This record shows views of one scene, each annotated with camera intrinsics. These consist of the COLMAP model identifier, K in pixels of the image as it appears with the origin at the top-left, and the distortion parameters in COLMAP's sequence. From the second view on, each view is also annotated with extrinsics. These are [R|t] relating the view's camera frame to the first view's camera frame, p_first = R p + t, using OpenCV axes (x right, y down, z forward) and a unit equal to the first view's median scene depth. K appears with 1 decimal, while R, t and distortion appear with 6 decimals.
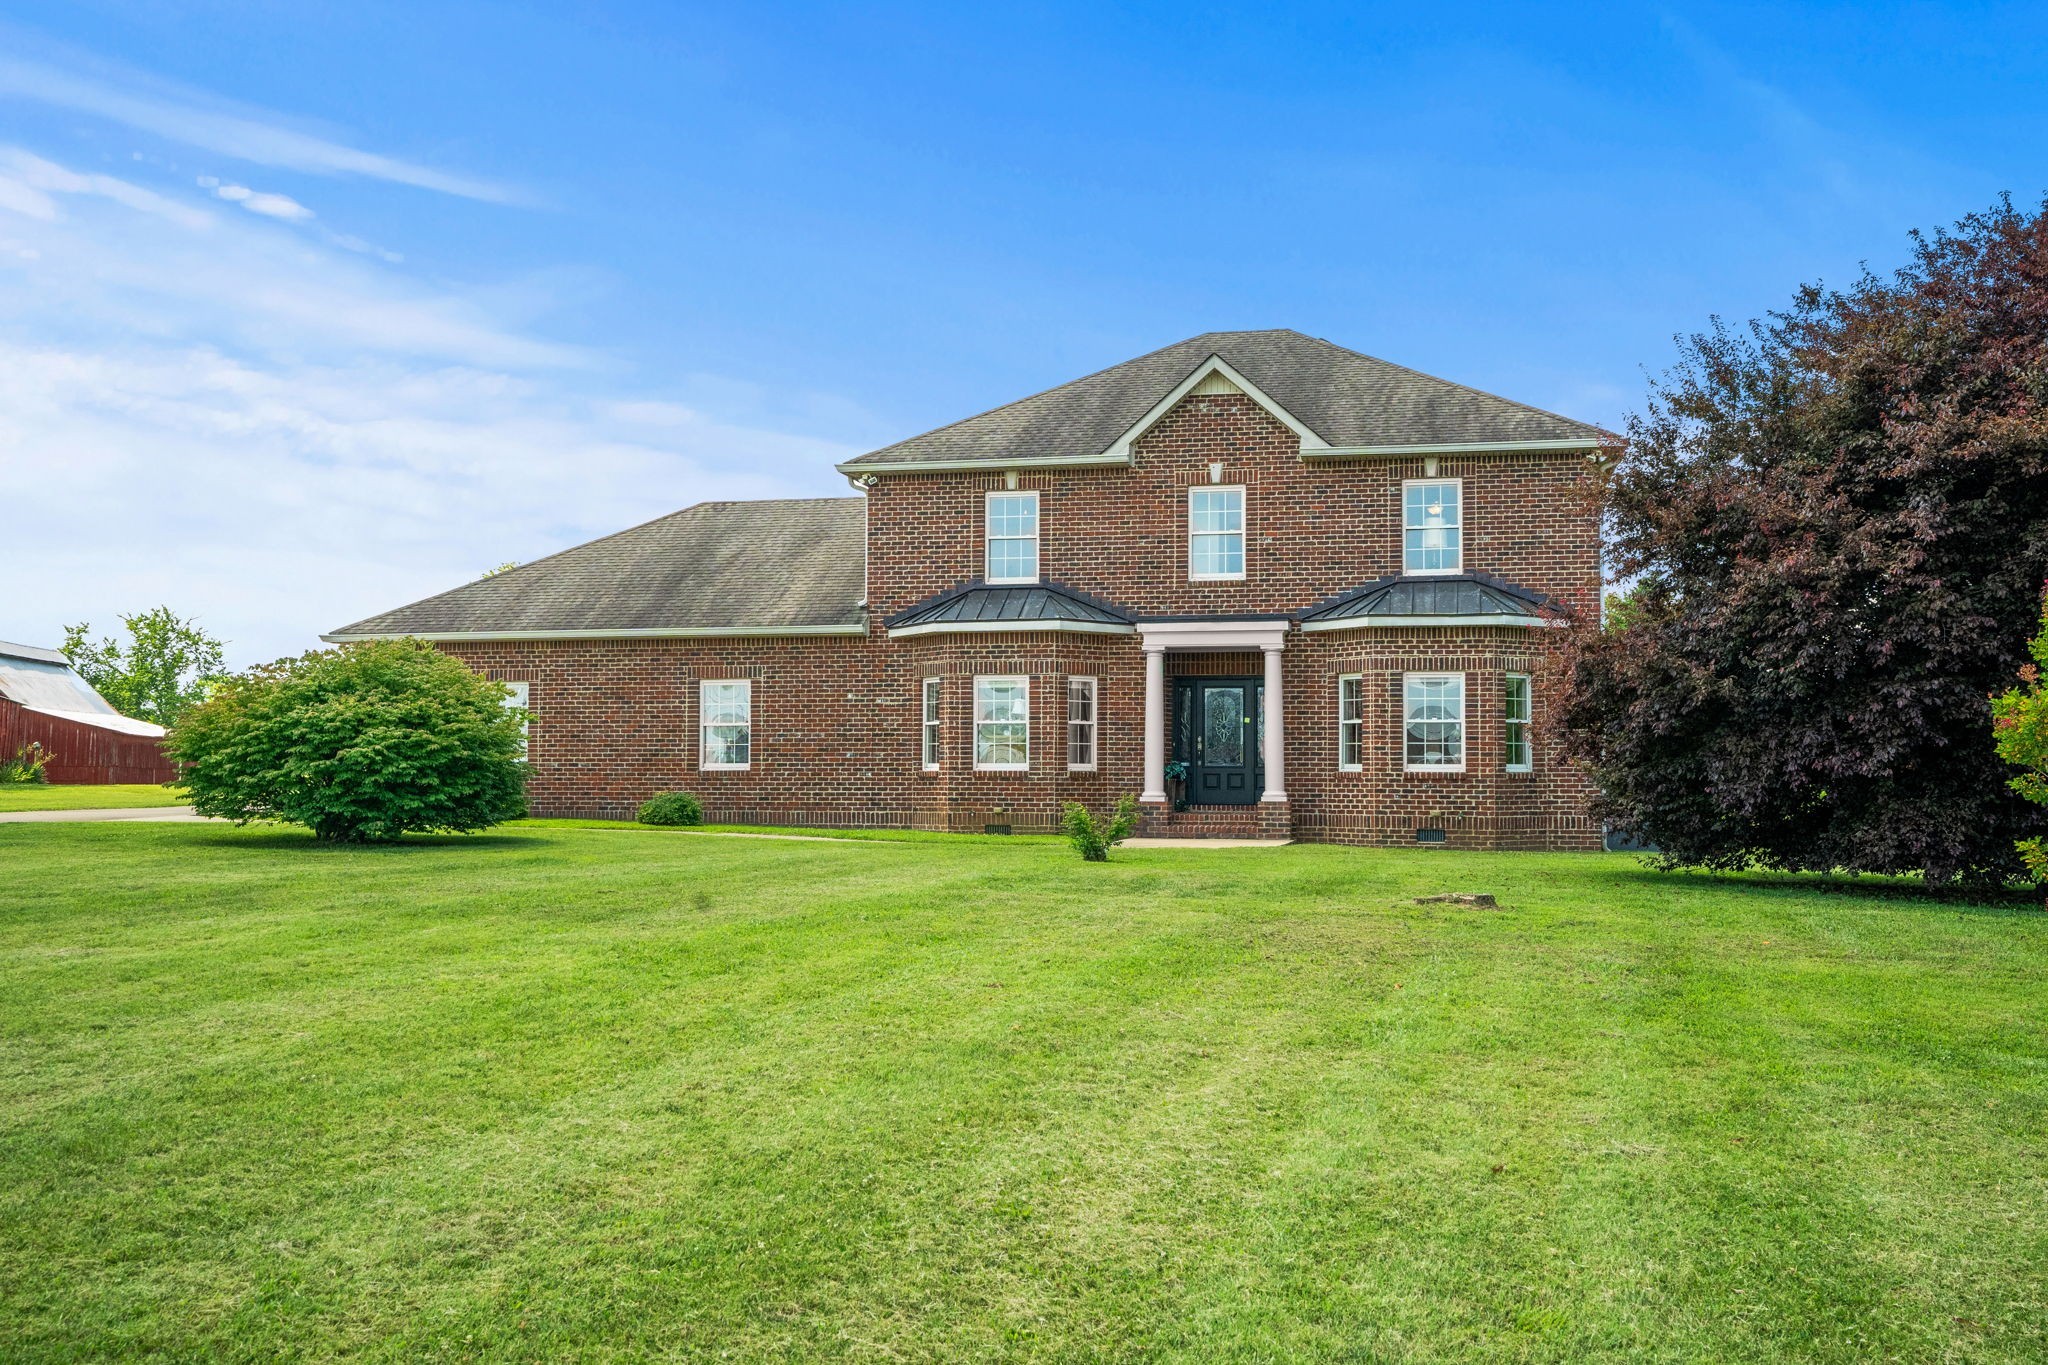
lens RADIAL K [[1654.5, 0, 1025.7], [0, 1654.5, 655.2], [0, 0, 1]] dist [0.070876, 0.002513]
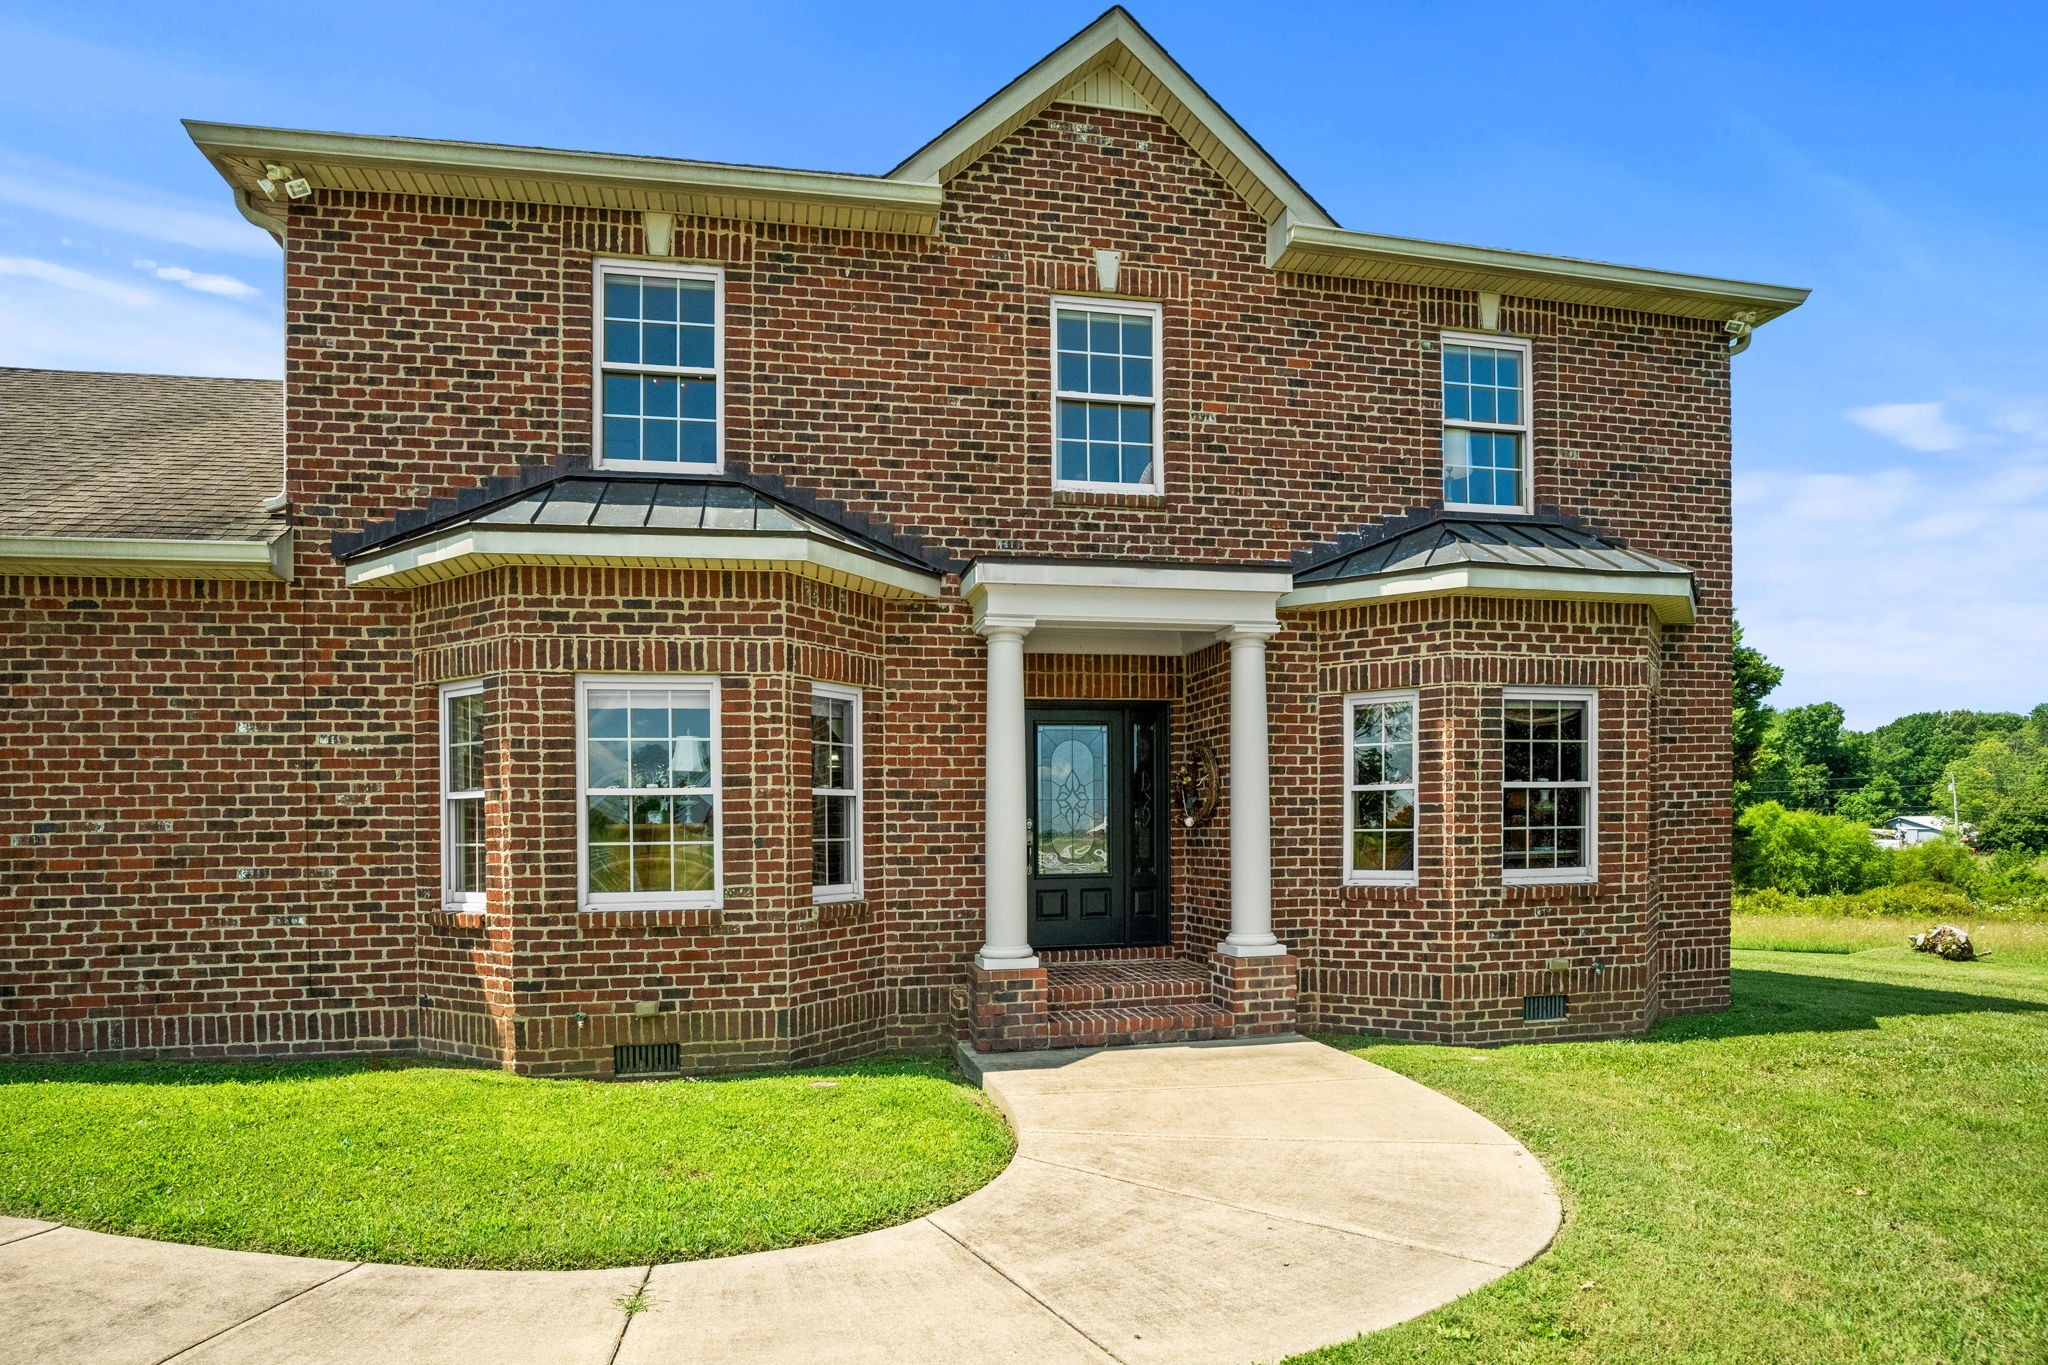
lens RADIAL K [[1066.2, 0, 959.8], [0, 1066.2, 814.6], [0, 0, 1]] dist [-0.048012, 0.016776]
pose [[0.926383, -0.013879, 0.376328, -0.042066], [-0.010262, 0.998019, 0.062068, 0.028929], [-0.376444, -0.061361, 0.924405, 0.724758]]
